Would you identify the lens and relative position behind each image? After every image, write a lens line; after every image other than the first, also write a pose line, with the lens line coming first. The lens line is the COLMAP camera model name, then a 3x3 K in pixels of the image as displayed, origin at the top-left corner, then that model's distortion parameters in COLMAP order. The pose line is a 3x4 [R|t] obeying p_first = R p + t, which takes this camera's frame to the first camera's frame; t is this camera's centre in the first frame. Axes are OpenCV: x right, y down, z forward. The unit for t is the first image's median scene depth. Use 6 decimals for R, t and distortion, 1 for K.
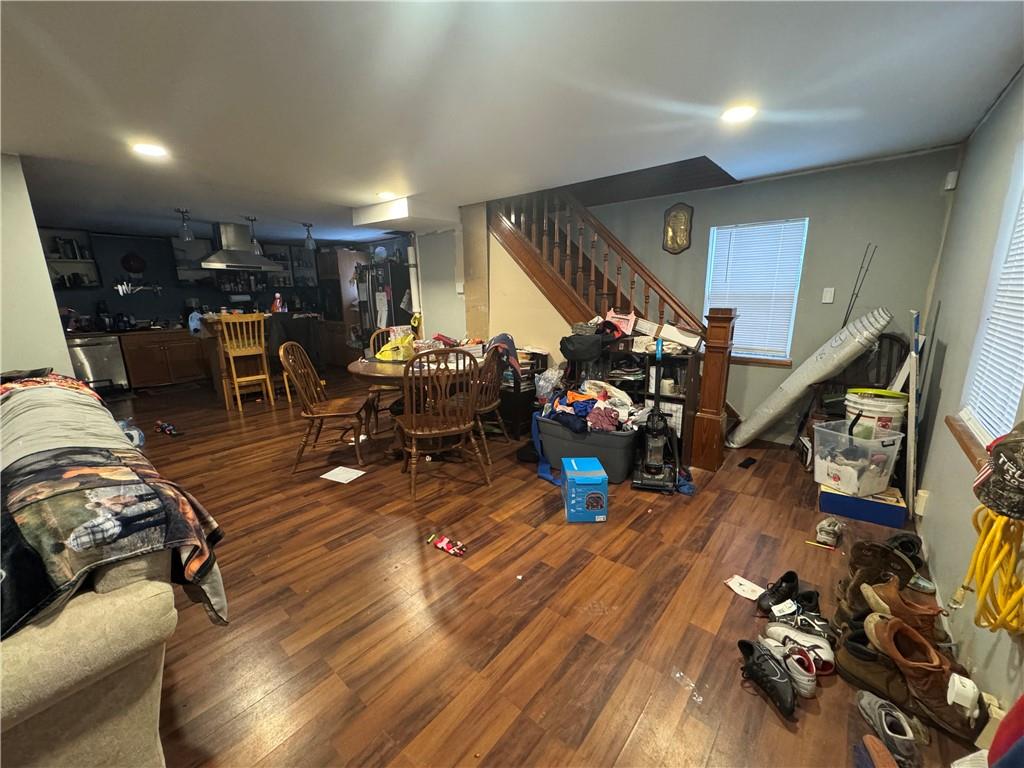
lens RADIAL K [[404.6, 0, 512.5], [0, 404.6, 380.9], [0, 0, 1]] dist [-0.002858, 0.000713]
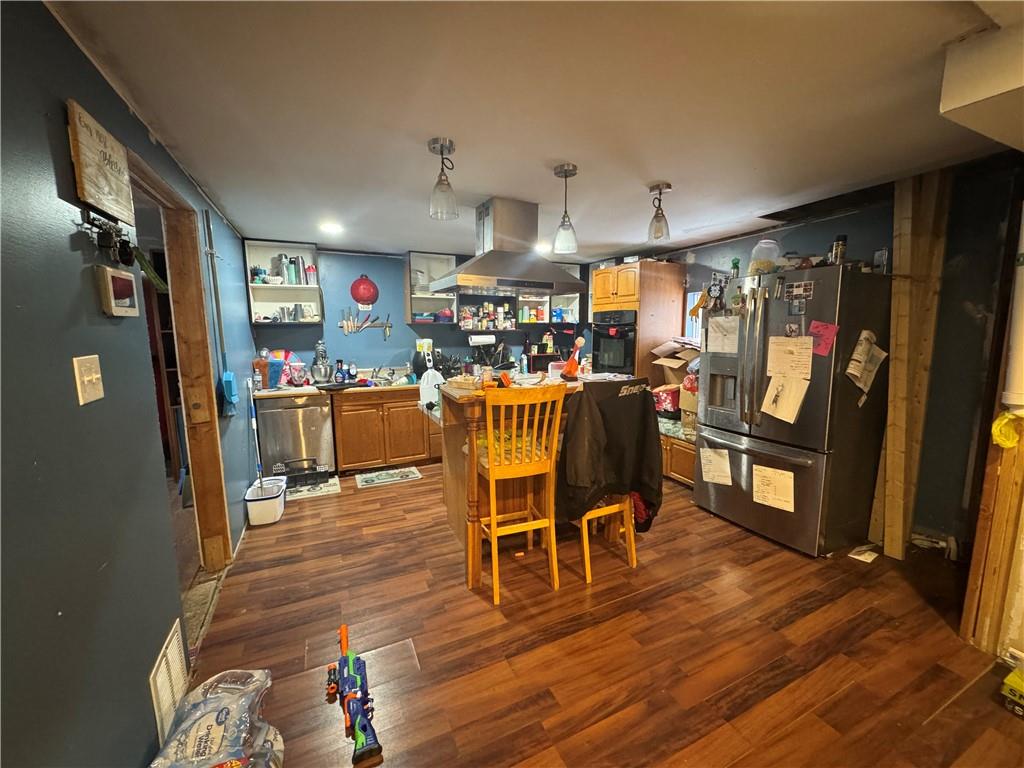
lens RADIAL K [[404.6, 0, 510.1], [0, 404.6, 384.1], [0, 0, 1]] dist [-0.002858, 0.000713]
pose [[0.908804, 0.063476, -0.412367, -0.436163], [-0.095832, 0.993692, -0.058240, -0.120699], [0.406069, 0.092447, 0.909154, 0.517395]]
